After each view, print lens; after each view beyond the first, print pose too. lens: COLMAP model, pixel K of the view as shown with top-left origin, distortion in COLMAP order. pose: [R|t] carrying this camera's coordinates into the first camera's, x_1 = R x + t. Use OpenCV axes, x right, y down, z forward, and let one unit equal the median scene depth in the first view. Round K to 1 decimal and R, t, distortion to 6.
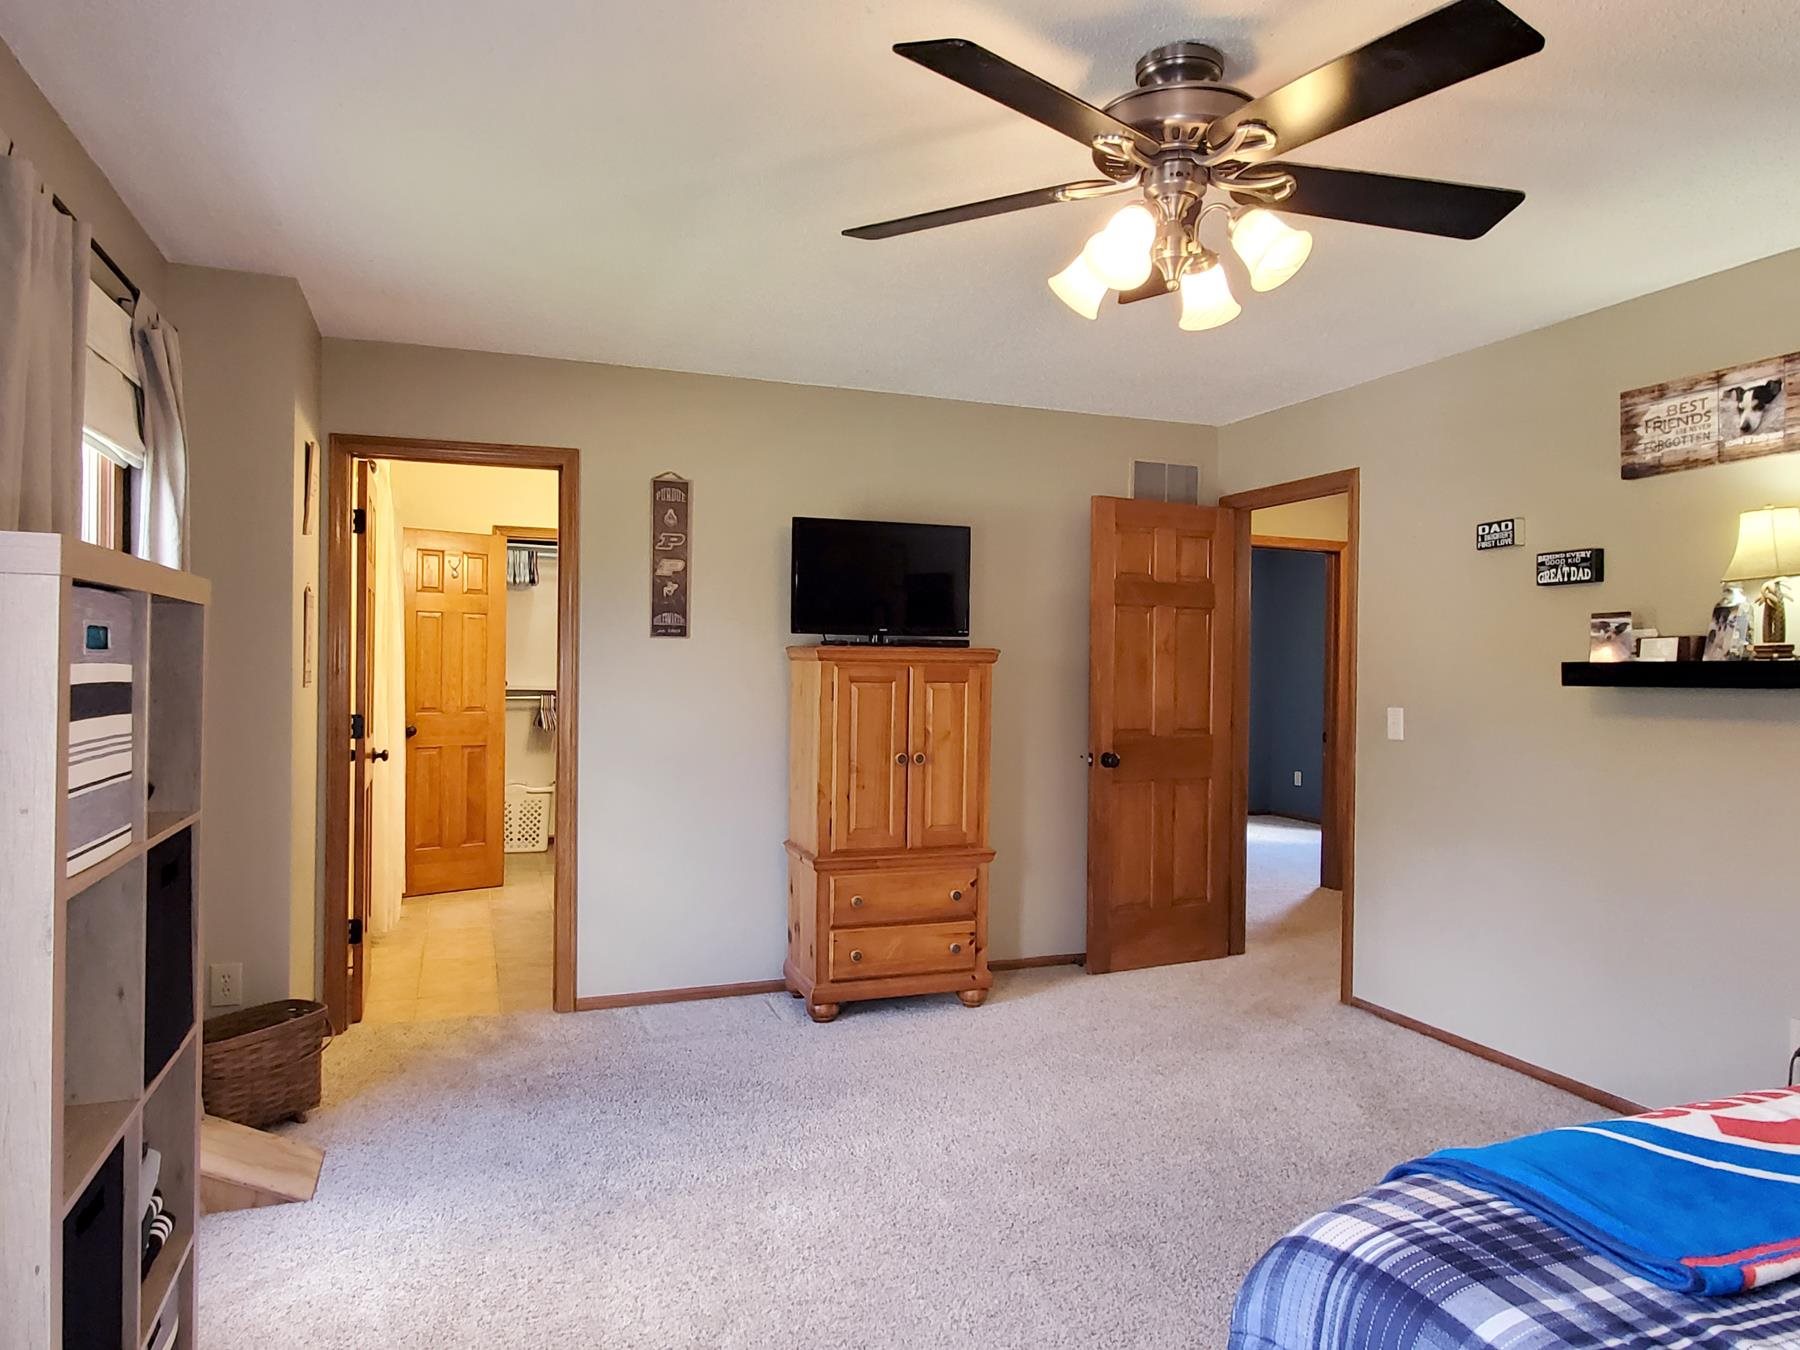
lens RADIAL K [[1098.0, 0, 900.0], [0, 1098.0, 675.0], [0, 0, 1]] dist [0.002827, -0.005948]
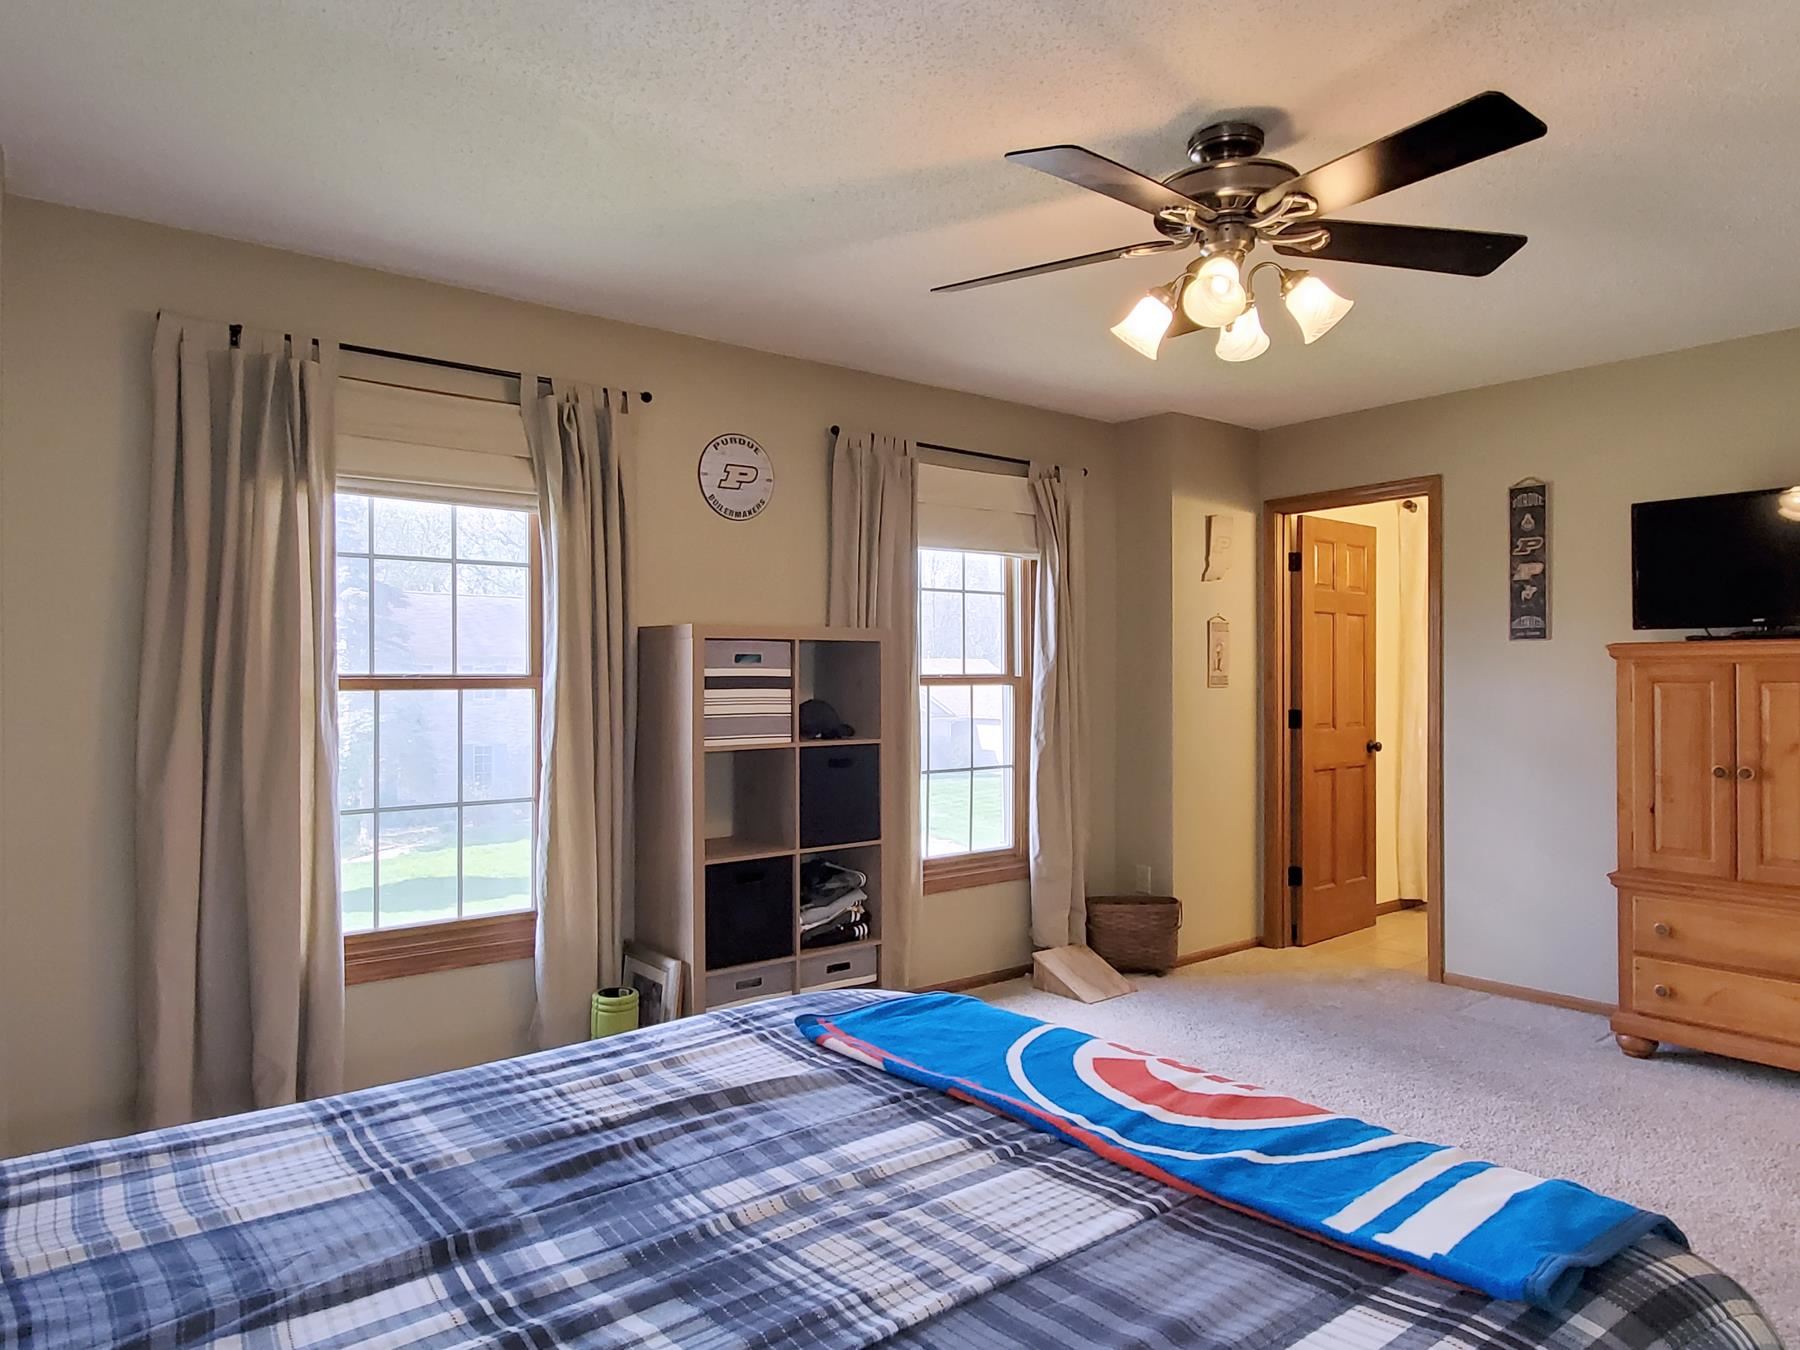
lens RADIAL K [[1098.0, 0, 900.0], [0, 1098.0, 675.0], [0, 0, 1]] dist [0.002827, -0.005948]
pose [[0.349864, -0.015228, -0.936677, 0.562883], [-0.000985, 0.999861, -0.016623, 0.015678], [0.936800, 0.006738, 0.349801, 0.111798]]
